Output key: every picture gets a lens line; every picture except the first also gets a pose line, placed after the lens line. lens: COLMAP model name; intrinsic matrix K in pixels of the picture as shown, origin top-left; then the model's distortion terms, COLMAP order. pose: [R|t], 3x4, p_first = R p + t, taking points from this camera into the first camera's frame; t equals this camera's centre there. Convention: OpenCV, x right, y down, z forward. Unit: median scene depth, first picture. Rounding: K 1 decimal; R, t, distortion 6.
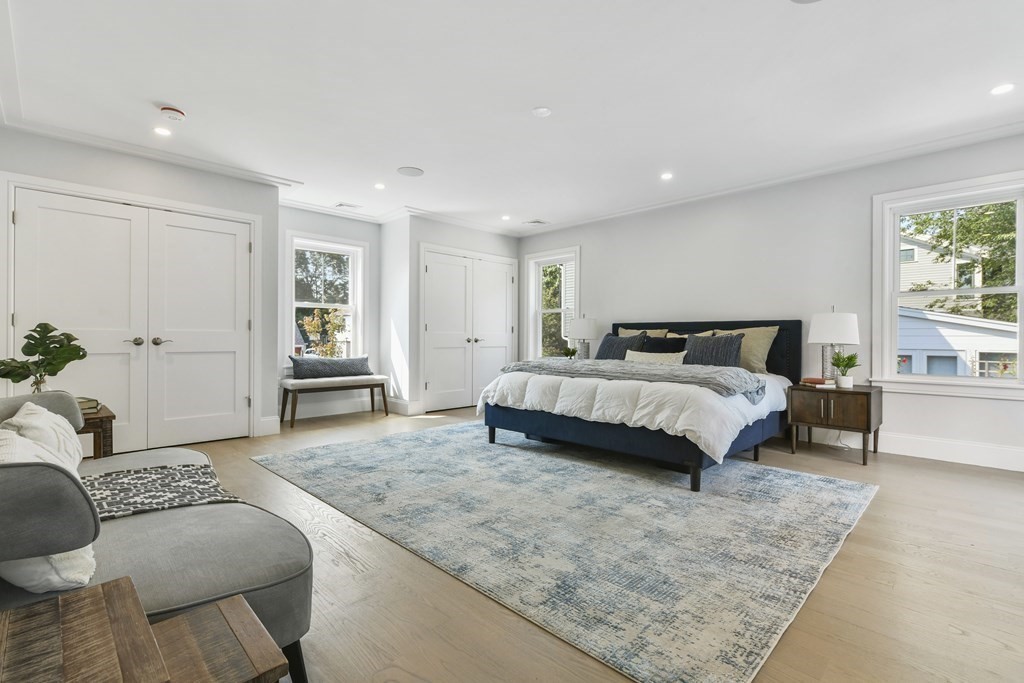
lens RADIAL K [[465.0, 0, 519.6], [0, 465.0, 339.4], [0, 0, 1]] dist [0.000565, -0.000148]
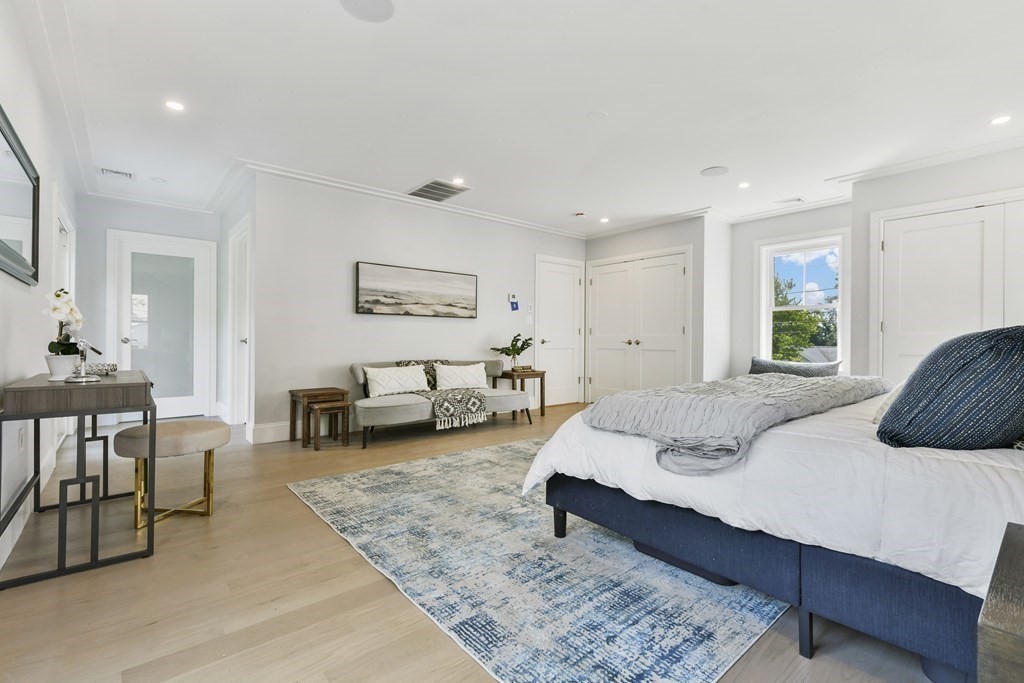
lens RADIAL K [[465.0, 0, 519.9], [0, 465.0, 339.1], [0, 0, 1]] dist [0.000565, -0.000148]
pose [[-0.091367, -0.004442, -0.995807, 1.260276], [-0.007243, 0.999967, -0.003796, 0.003006], [0.995791, 0.006866, -0.091396, 1.094807]]
